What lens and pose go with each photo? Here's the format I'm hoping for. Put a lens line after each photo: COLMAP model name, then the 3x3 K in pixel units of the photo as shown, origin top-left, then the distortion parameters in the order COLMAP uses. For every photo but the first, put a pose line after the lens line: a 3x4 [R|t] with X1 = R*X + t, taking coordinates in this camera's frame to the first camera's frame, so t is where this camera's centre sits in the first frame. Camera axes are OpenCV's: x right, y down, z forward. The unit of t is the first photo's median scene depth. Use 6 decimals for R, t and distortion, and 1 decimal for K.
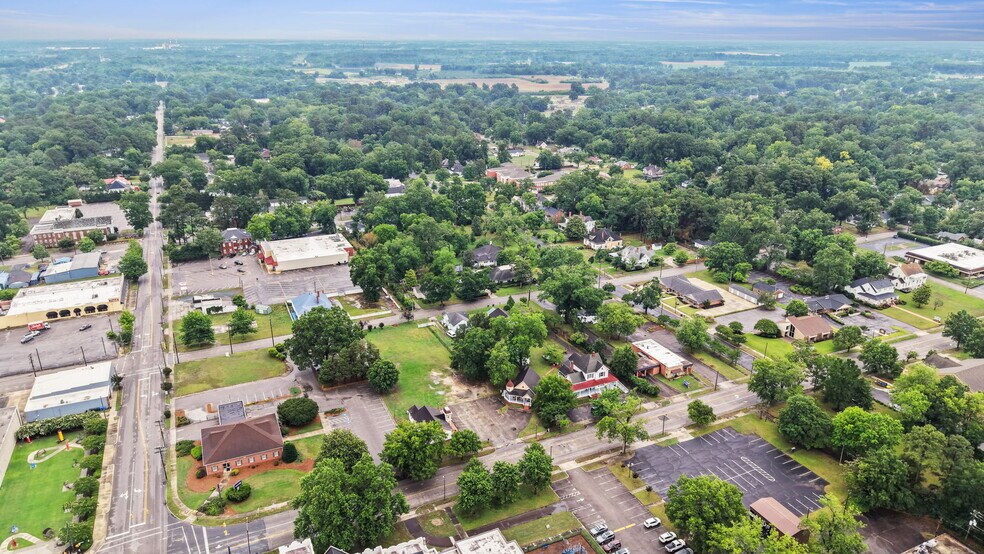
lens RADIAL K [[645.5, 0, 492.0], [0, 645.5, 277.0], [0, 0, 1]] dist [0.091962, -0.139782]
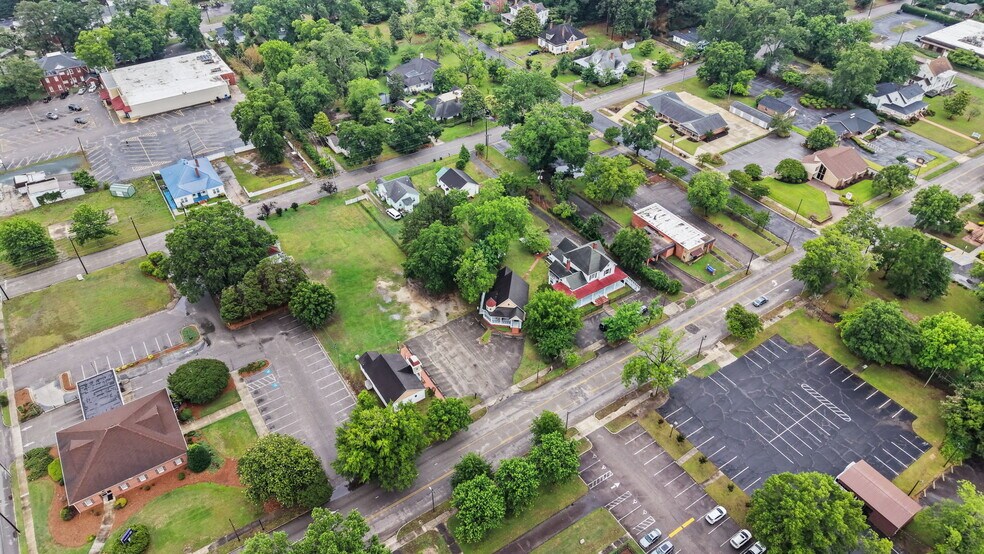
lens RADIAL K [[647.6, 0, 492.0], [0, 647.6, 277.0], [0, 0, 1]] dist [0.042784, -0.042036]
pose [[0.988898, -0.098920, 0.110888, -0.041975], [0.054432, 0.935500, 0.349109, -0.099780], [-0.138269, -0.339197, 0.930498, 0.270741]]
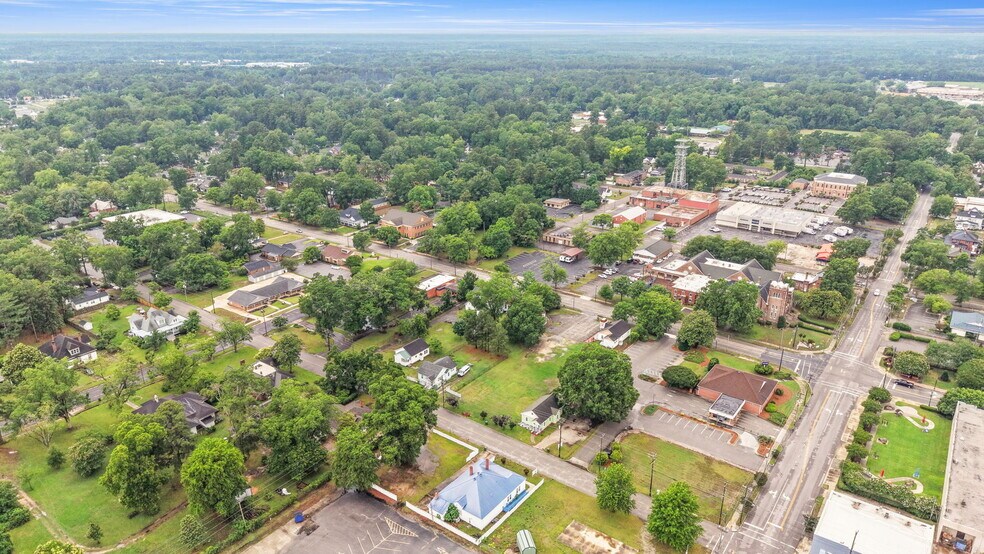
lens RADIAL K [[645.5, 0, 492.0], [0, 645.5, 277.0], [0, 0, 1]] dist [0.091962, -0.139782]
pose [[-0.478376, -0.314744, 0.819813, -0.789845], [0.301052, 0.818209, 0.489798, -0.453250], [-0.824939, 0.481113, -0.296657, 1.194367]]
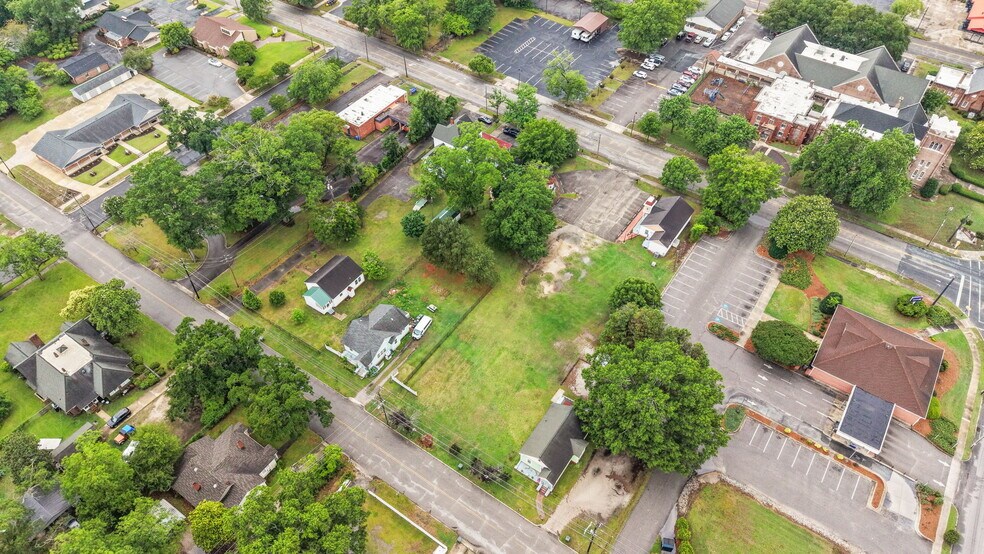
lens RADIAL K [[652.9, 0, 492.0], [0, 652.9, 277.0], [0, 0, 1]] dist [0.012706, -0.004003]
pose [[-0.507581, -0.646991, 0.569003, -0.381062], [0.294852, 0.490092, 0.820288, -0.365265], [-0.809582, 0.584135, -0.057995, 0.978960]]
